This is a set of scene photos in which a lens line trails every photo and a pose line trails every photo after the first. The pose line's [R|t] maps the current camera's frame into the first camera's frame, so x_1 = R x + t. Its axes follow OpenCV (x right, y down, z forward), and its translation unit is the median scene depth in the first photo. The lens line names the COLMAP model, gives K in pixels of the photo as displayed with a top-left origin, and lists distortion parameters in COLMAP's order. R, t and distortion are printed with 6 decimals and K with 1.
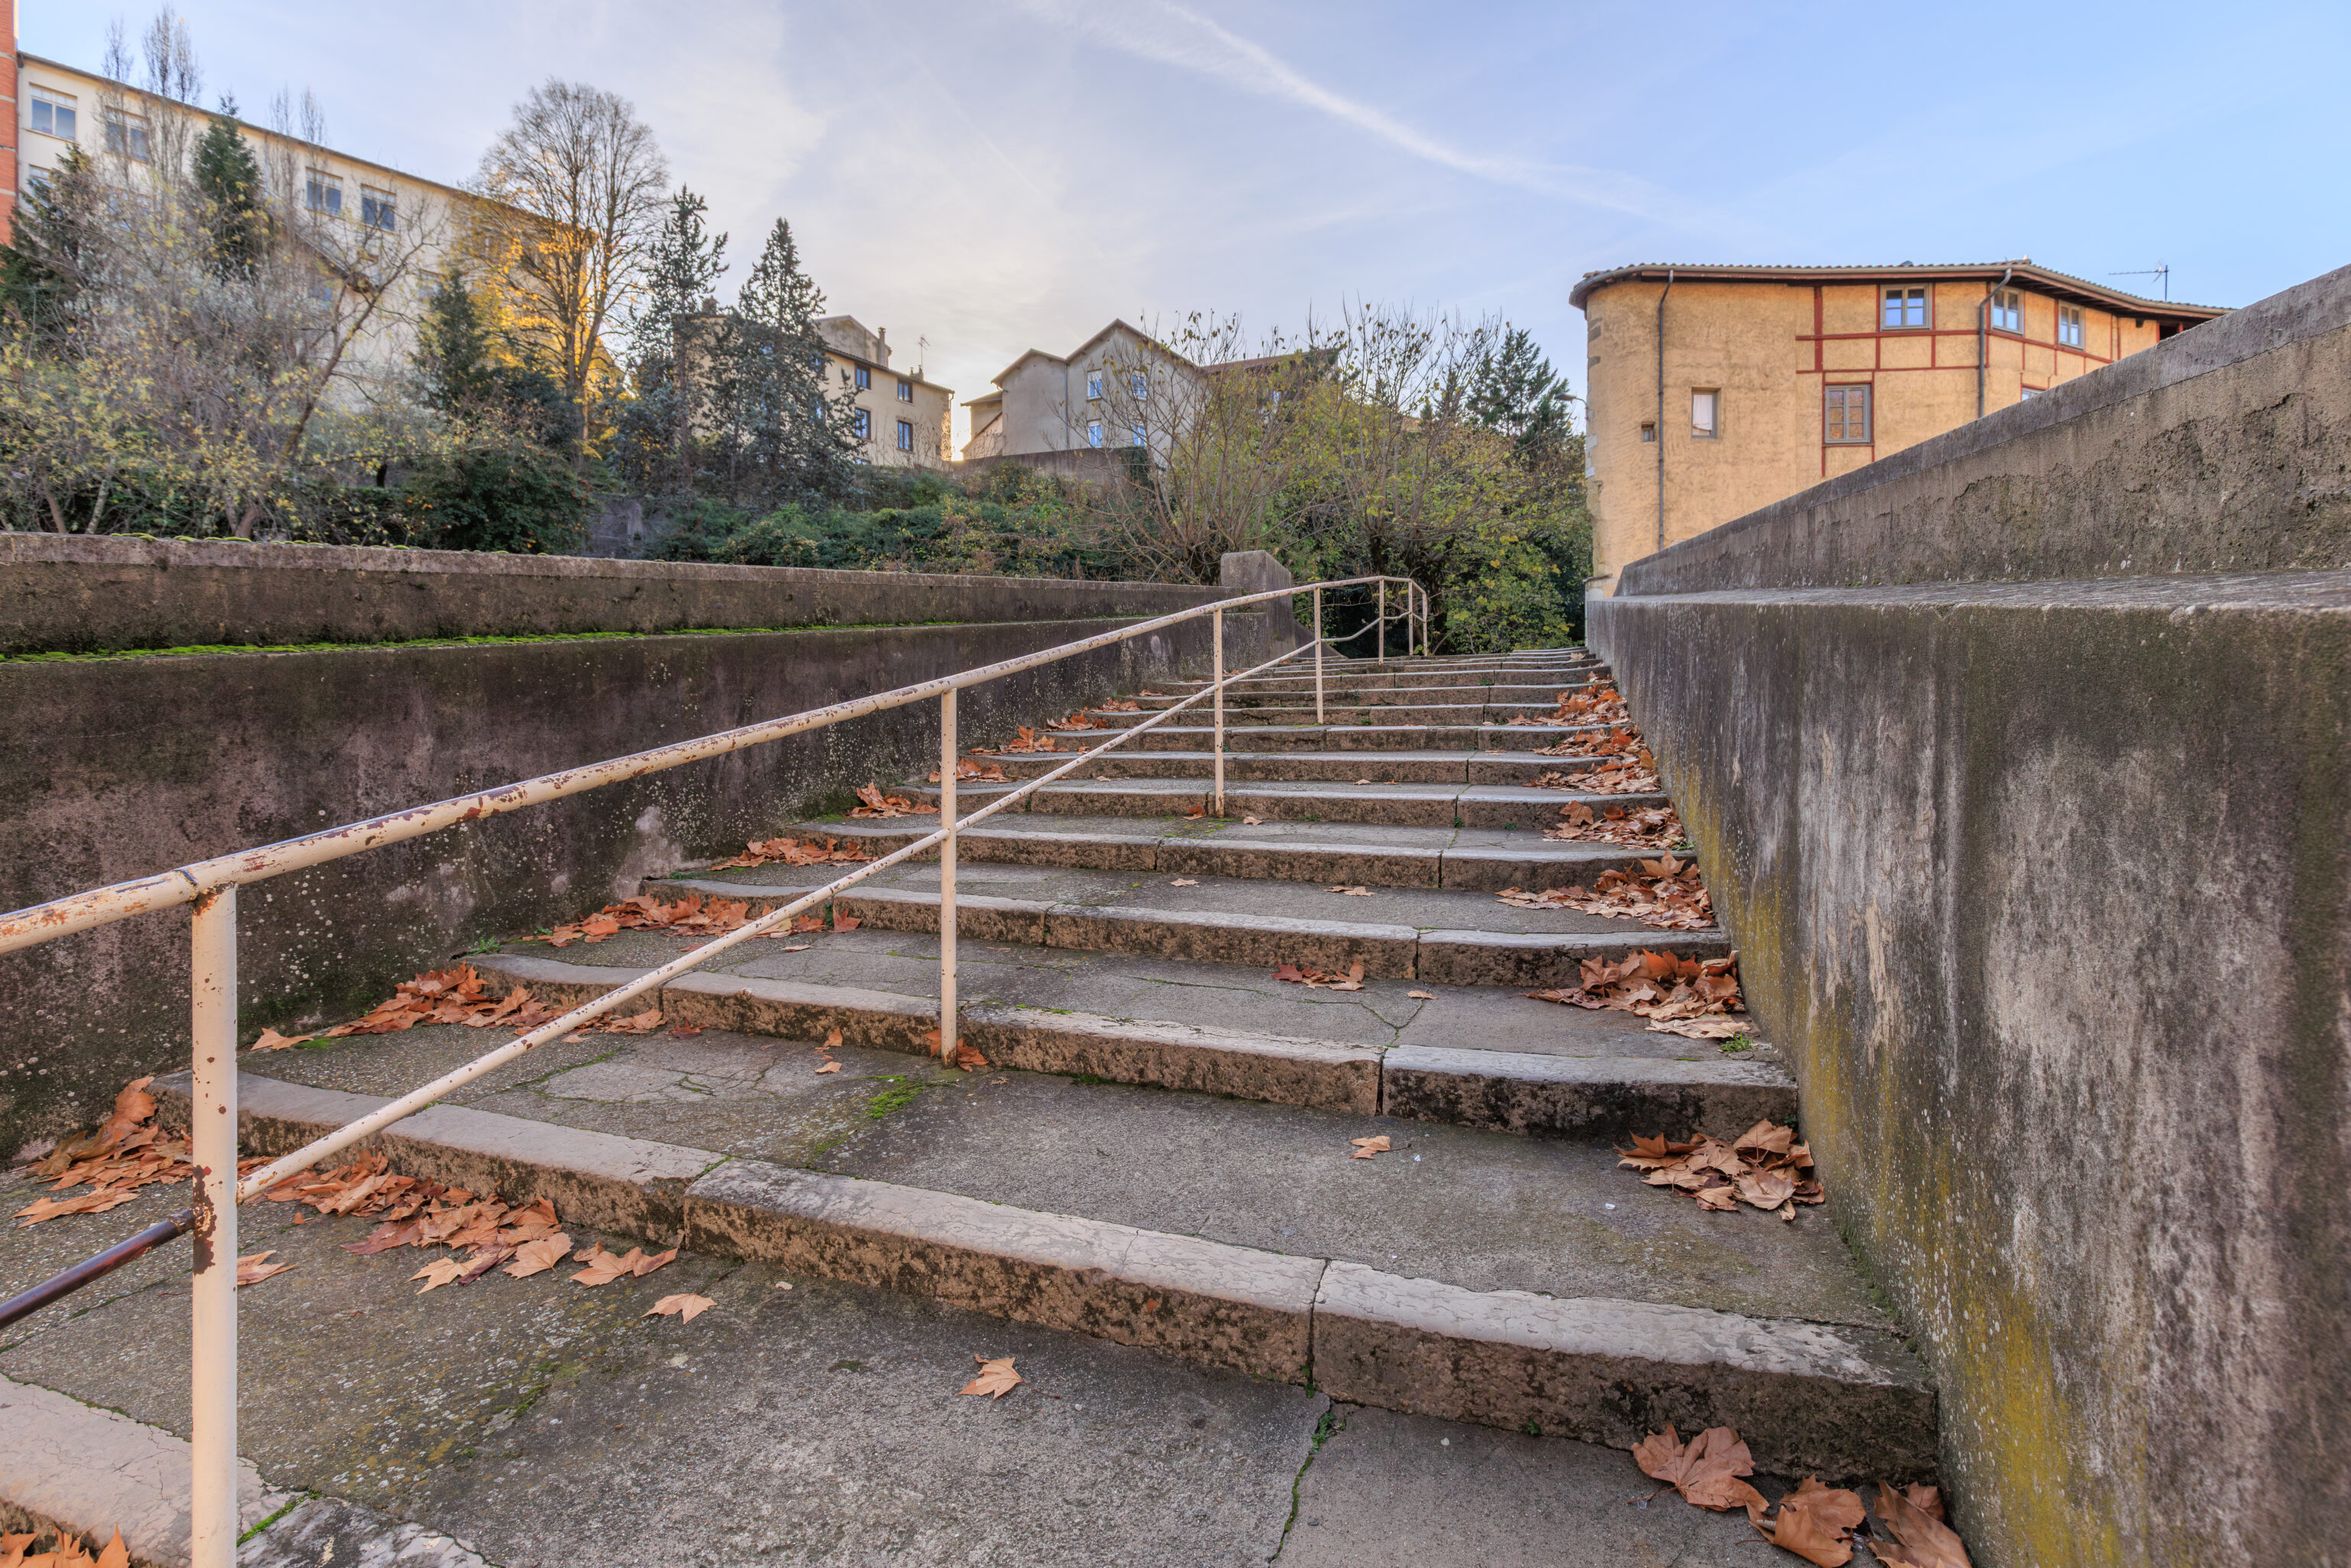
lens RADIAL K [[1048.8, 0, 1171.2], [0, 1048.8, 780.8], [0, 0, 1]] dist [0.003157, -0.000444]
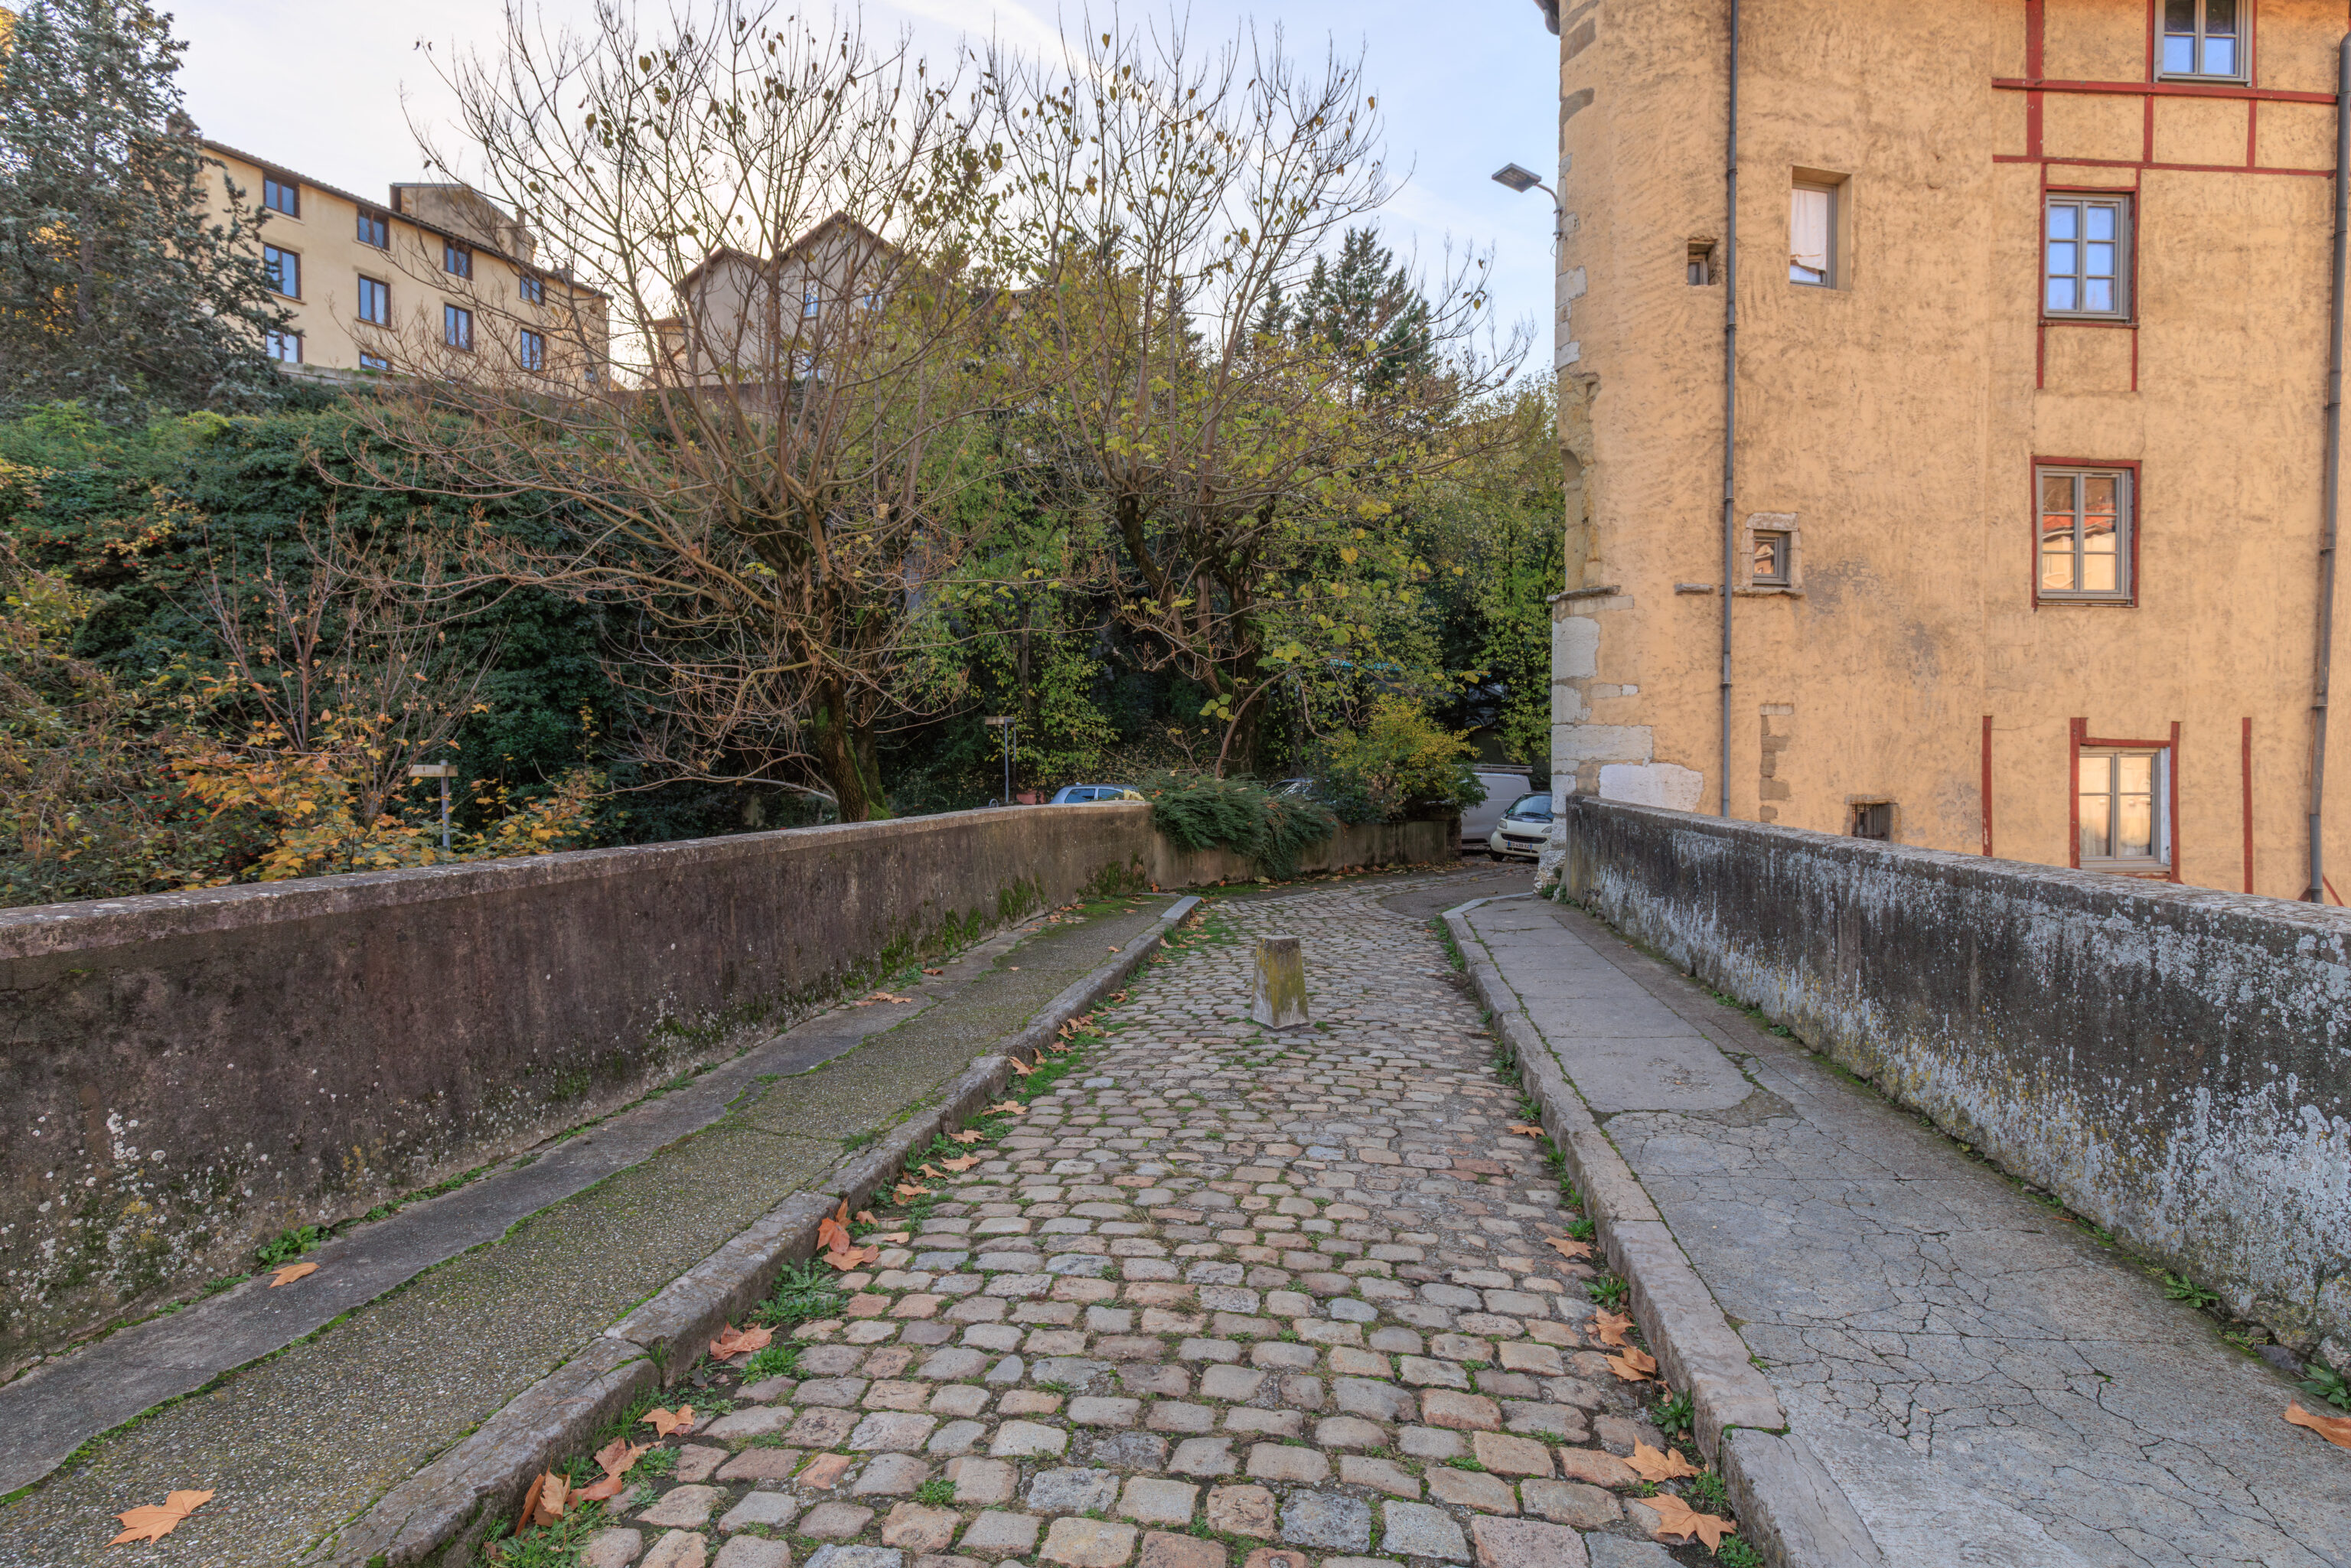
lens RADIAL K [[1048.8, 0, 1171.2], [0, 1048.8, 780.8], [0, 0, 1]] dist [0.003157, -0.000444]
pose [[0.987093, -0.003961, 0.160102, 0.165442], [0.001743, 0.999901, 0.013987, -0.122977], [-0.160141, -0.013528, 0.987001, 0.599538]]
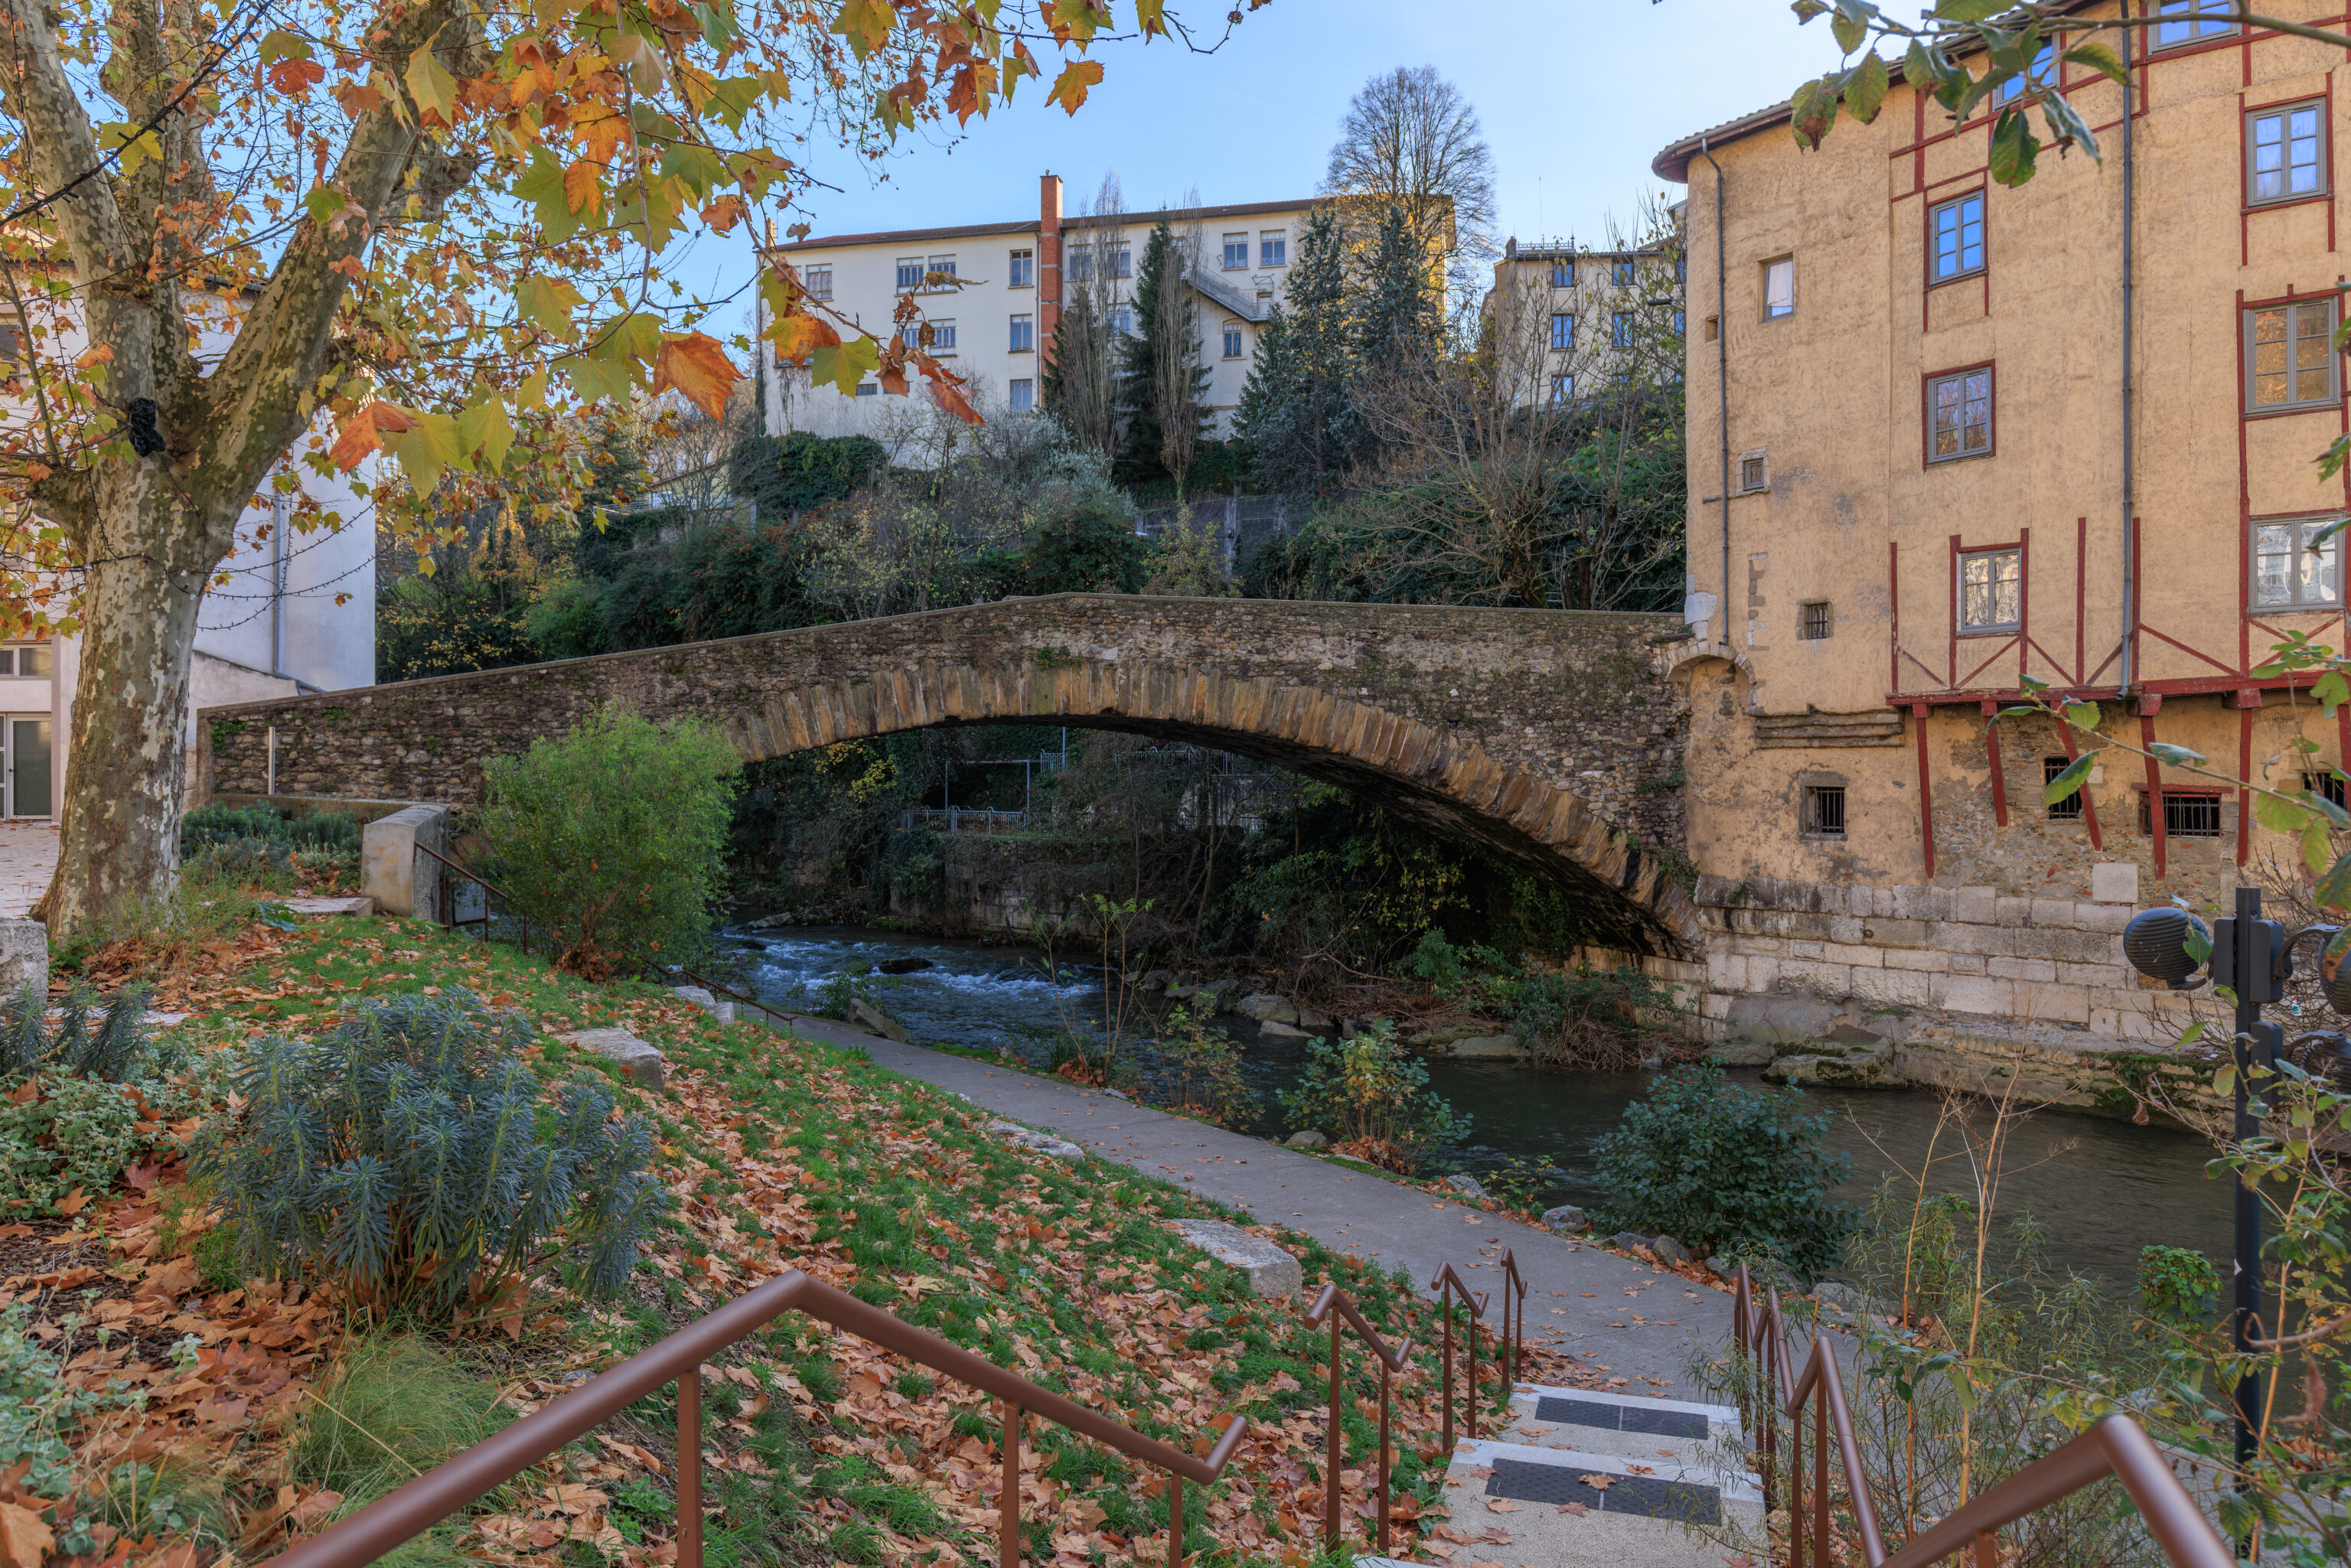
lens RADIAL K [[1572.1, 0, 1110.2], [0, 1572.1, 781.1], [0, 0, 1]] dist [0.000805, -0.000038]
pose [[0.547010, 0.006224, -0.837103, 1.235483], [-0.002311, 0.999980, 0.005925, 0.021112], [0.837123, -0.001306, 0.547013, -0.084921]]
